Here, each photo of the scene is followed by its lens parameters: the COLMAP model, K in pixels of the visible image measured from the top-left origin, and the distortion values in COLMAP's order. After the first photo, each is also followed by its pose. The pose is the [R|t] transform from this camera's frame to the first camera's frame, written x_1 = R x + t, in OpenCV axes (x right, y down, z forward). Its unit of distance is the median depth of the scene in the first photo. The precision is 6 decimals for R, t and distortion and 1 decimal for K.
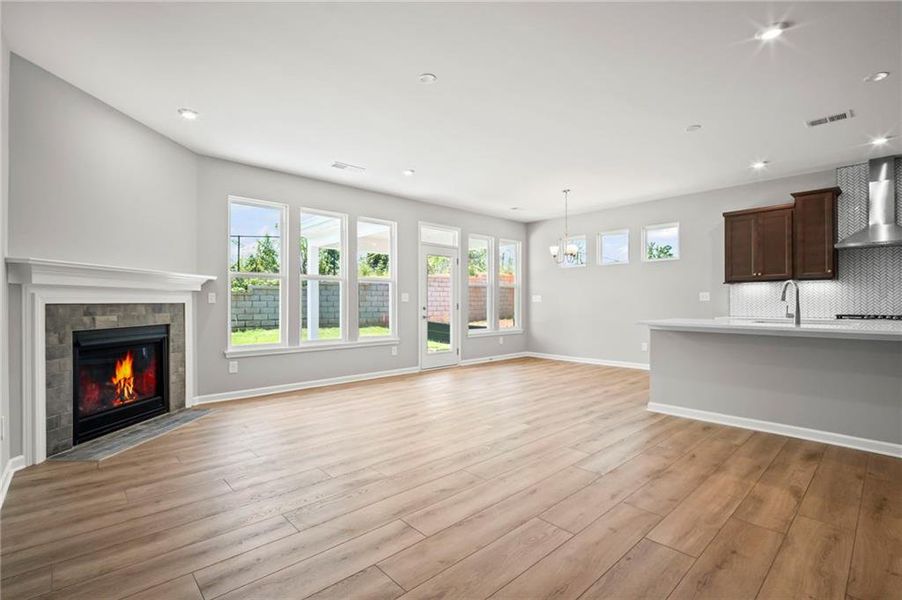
lens RADIAL K [[412.8, 0, 455.0], [0, 412.8, 296.8], [0, 0, 1]] dist [0.000524, -0.006934]
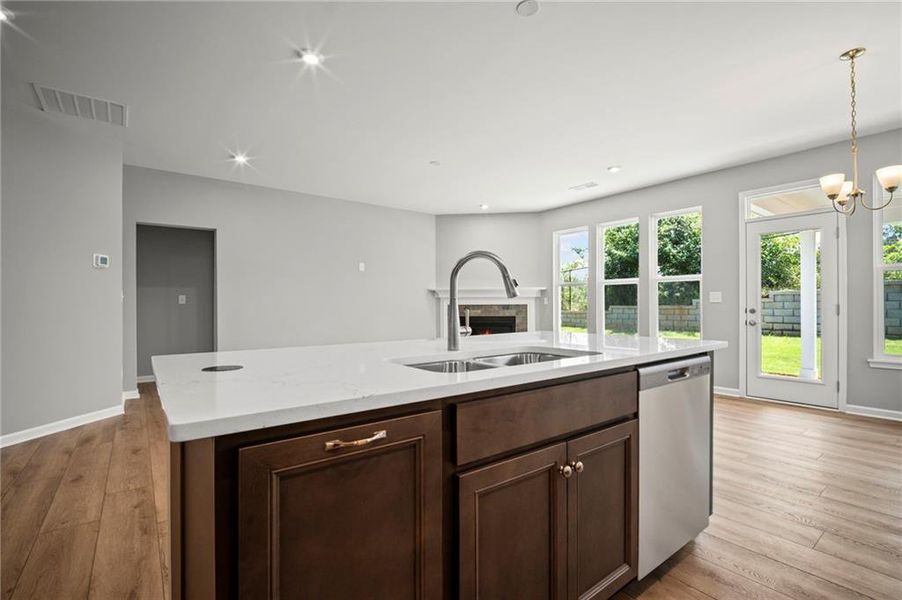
lens RADIAL K [[412.8, 0, 455.3], [0, 412.8, 304.5], [0, 0, 1]] dist [0.000524, -0.006934]
pose [[-0.086339, 0.000635, -0.996266, 1.204227], [0.017913, 0.999839, -0.000916, 0.013139], [0.996105, -0.017925, -0.086336, 0.963916]]
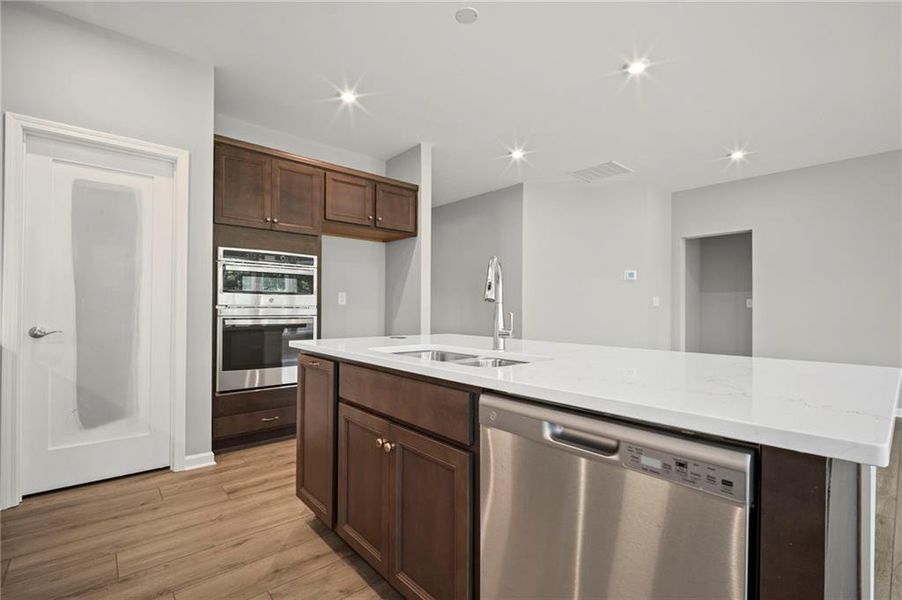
lens RADIAL K [[409.0, 0, 455.9], [0, 409.0, 308.1], [0, 0, 1]] dist [-0.003058, -0.004020]
pose [[-0.999725, -0.004957, 0.022932, 0.809802], [-0.005266, 0.999896, -0.013420, 0.020226], [-0.022863, -0.013537, -0.999647, 1.393556]]
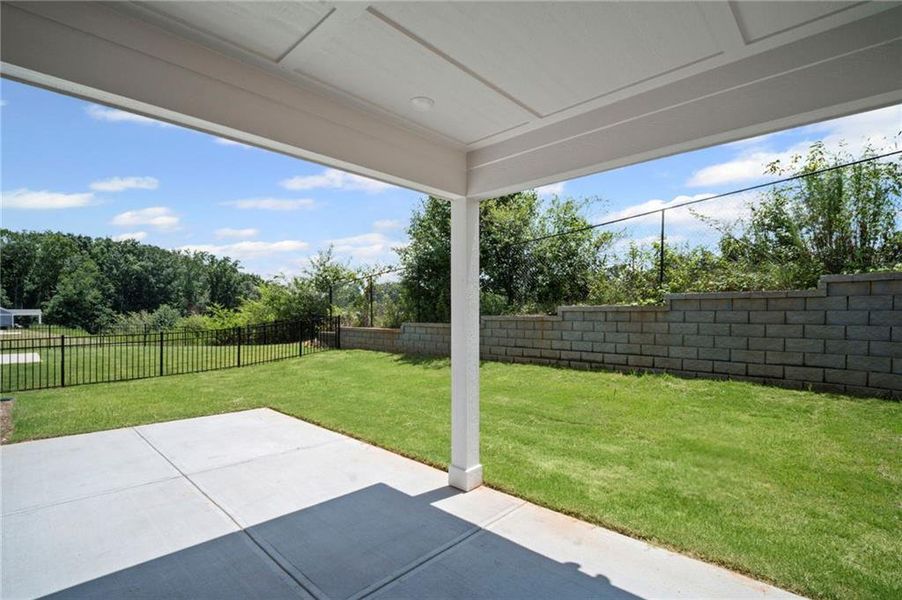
lens RADIAL K [[412.8, 0, 455.0], [0, 412.8, 321.8], [0, 0, 1]] dist [0.000524, -0.006934]
pose [[0.060307, 0.024801, -0.997872, 0.135764], [0.018581, 0.999490, 0.025964, -0.034053], [0.998007, -0.020107, 0.059815, 2.382235]]
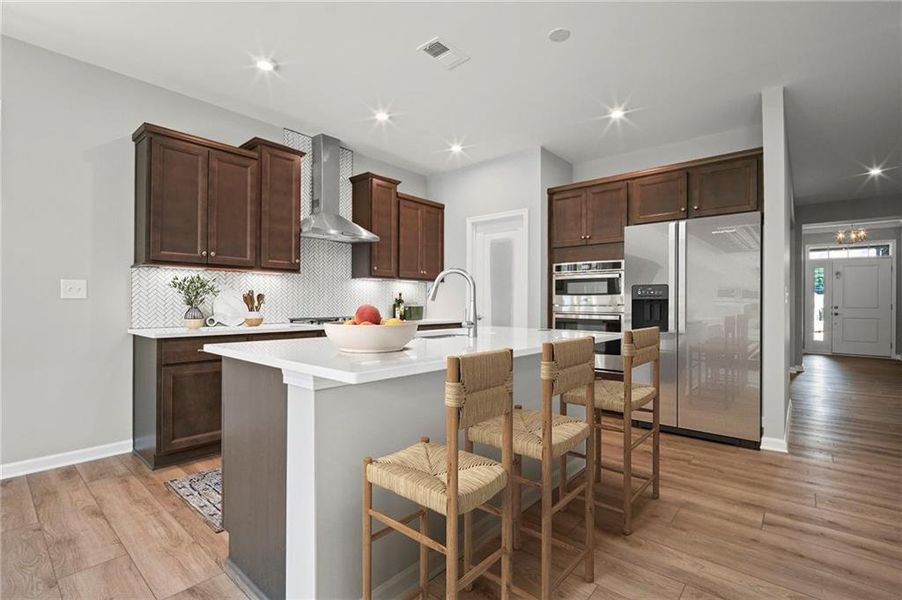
lens RADIAL K [[412.8, 0, 453.2], [0, 412.8, 299.9], [0, 0, 1]] dist [0.000524, -0.006934]
pose [[-0.113389, 0.010309, 0.993497, 0.172353], [-0.019697, 0.999726, -0.012621, 0.015407], [-0.993355, -0.021000, -0.113155, 1.031291]]
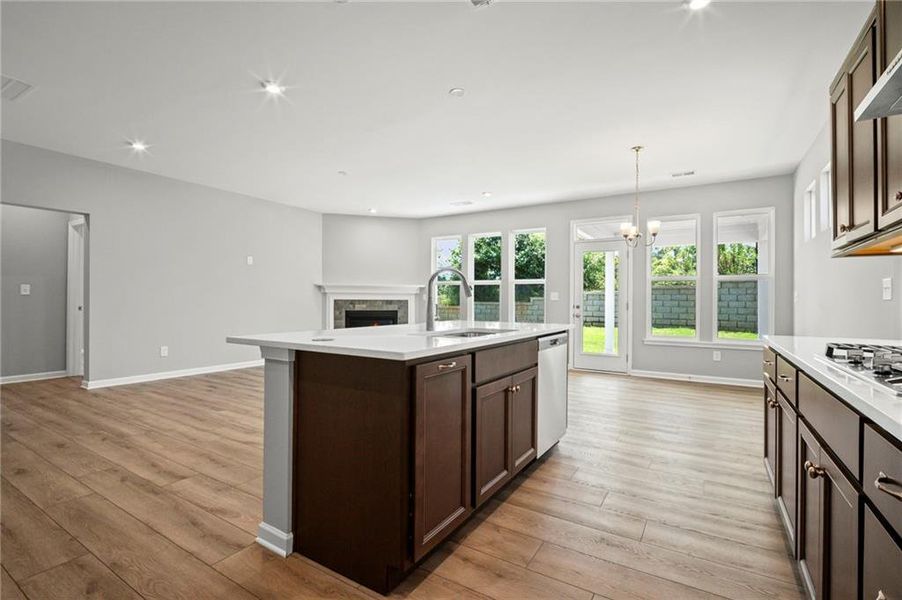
lens RADIAL K [[412.8, 0, 456.0], [0, 412.8, 297.1], [0, 0, 1]] dist [0.000524, -0.006934]
pose [[0.268303, -0.003987, -0.963326, 1.419156], [0.005212, 0.999983, -0.002687, 0.008867], [0.963321, -0.004300, 0.268319, 0.792163]]
